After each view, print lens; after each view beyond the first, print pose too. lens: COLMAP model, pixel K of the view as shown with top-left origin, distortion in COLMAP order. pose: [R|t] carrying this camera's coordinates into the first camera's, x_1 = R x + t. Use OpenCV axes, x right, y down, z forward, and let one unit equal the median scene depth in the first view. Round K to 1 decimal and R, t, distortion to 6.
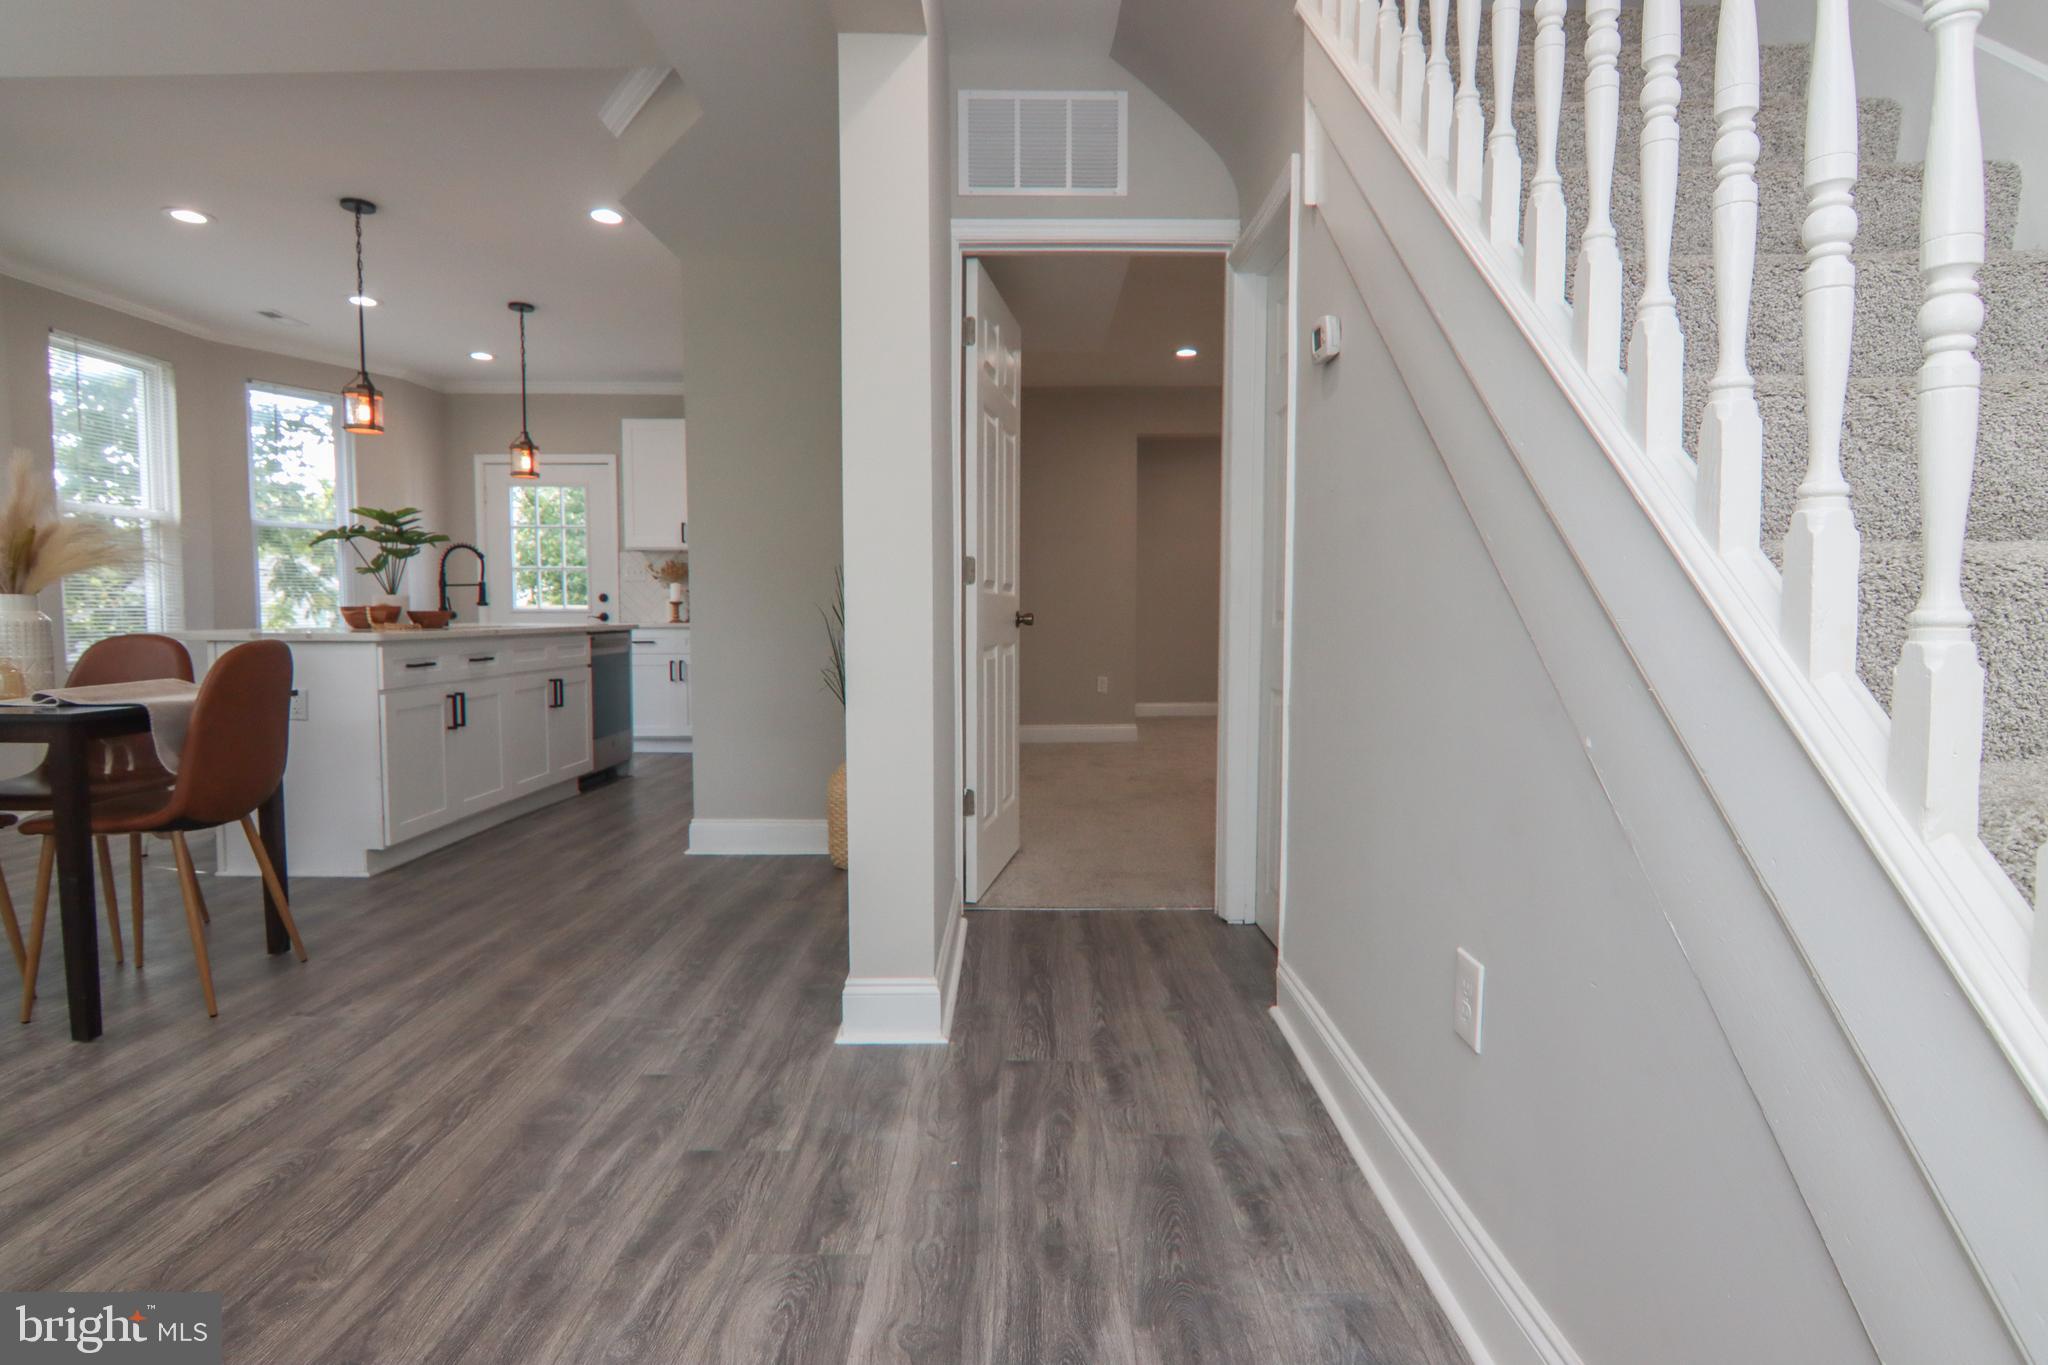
lens RADIAL K [[1068.8, 0, 1015.4], [0, 1068.8, 694.0], [0, 0, 1]] dist [-0.005878, -0.001320]
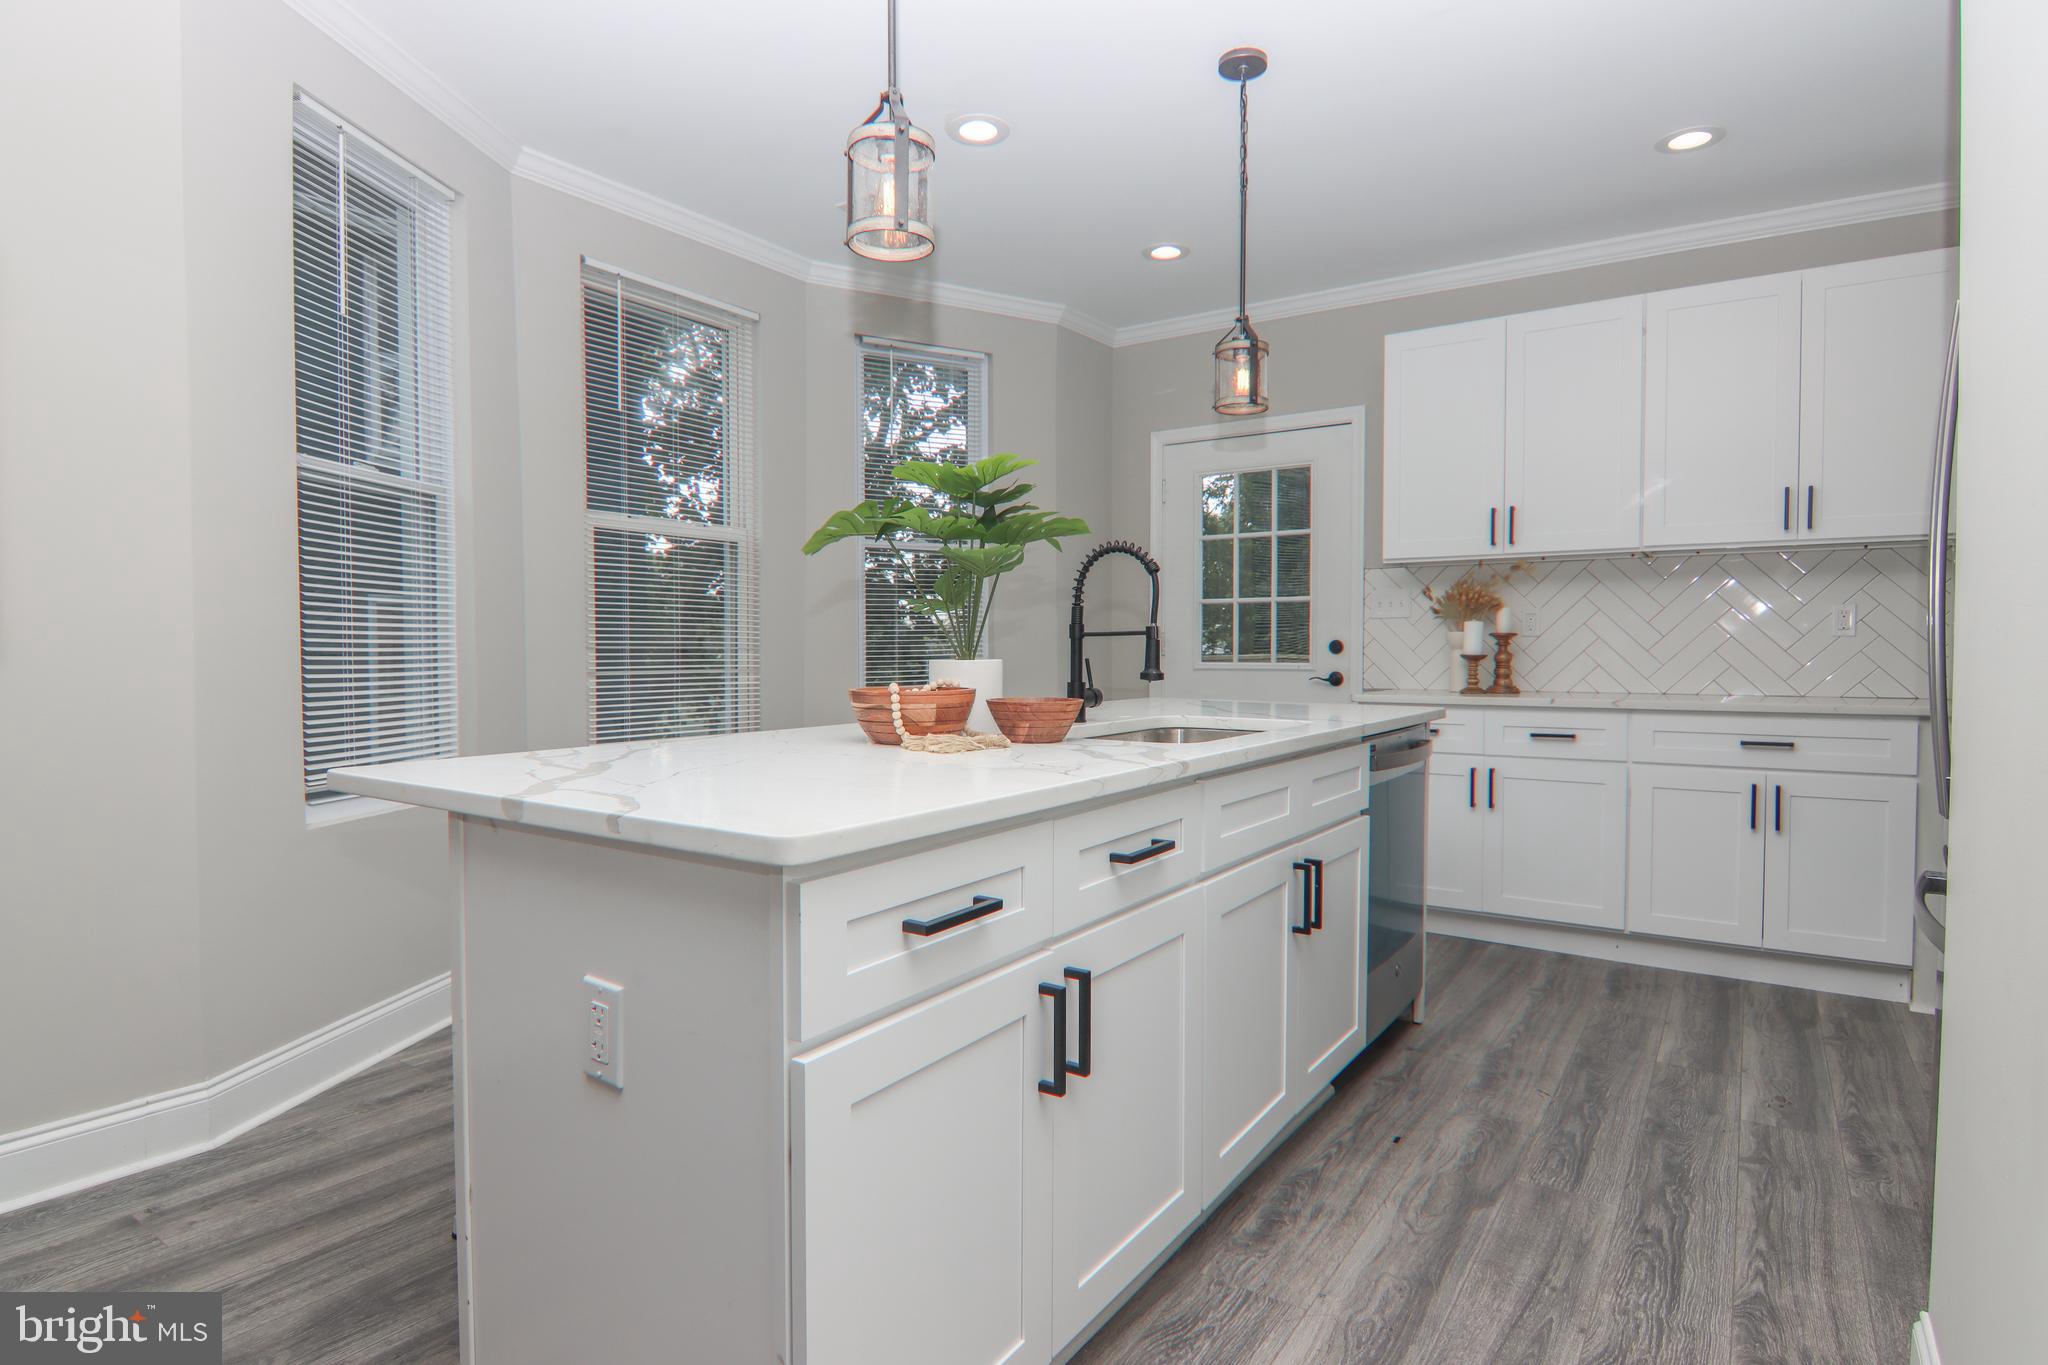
lens RADIAL K [[1068.8, 0, 1015.8], [0, 1068.8, 684.2], [0, 0, 1]] dist [-0.005878, -0.001320]
pose [[0.830574, 0.014380, -0.556722, -0.297979], [-0.038179, 0.998785, -0.031160, -0.064662], [0.555597, 0.047136, 0.830114, 0.597939]]
